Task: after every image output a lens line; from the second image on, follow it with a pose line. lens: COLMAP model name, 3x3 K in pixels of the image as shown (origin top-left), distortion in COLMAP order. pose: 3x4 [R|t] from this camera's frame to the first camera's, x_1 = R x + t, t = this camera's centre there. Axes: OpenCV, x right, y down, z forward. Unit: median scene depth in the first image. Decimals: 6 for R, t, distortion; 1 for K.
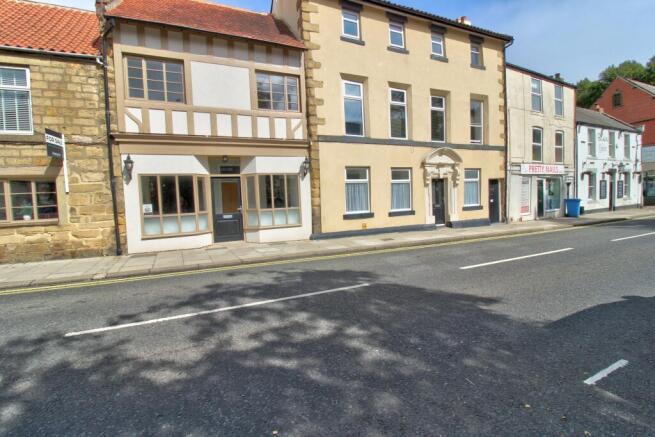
lens RADIAL K [[276.8, 0, 327.5], [0, 276.8, 218.5], [0, 0, 1]] dist [0.008130, -0.010349]
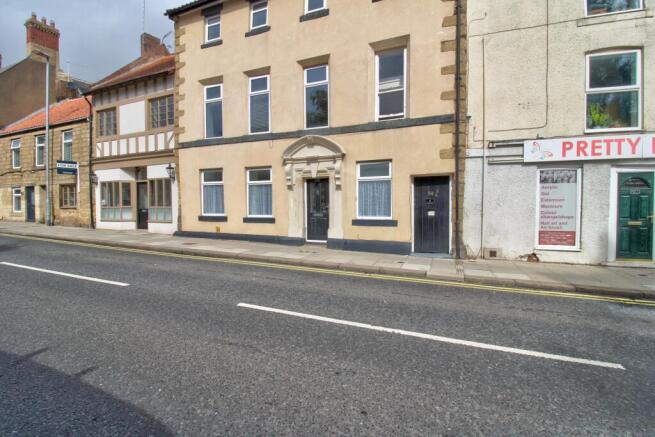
lens RADIAL K [[305.4, 0, 327.3], [0, 305.4, 212.8], [0, 0, 1]] dist [0.006572, -0.016018]
pose [[0.684142, 0.065880, -0.726367, 1.151841], [-0.072433, 0.997126, 0.022215, -0.081601], [0.725743, 0.037415, 0.686948, 0.532137]]
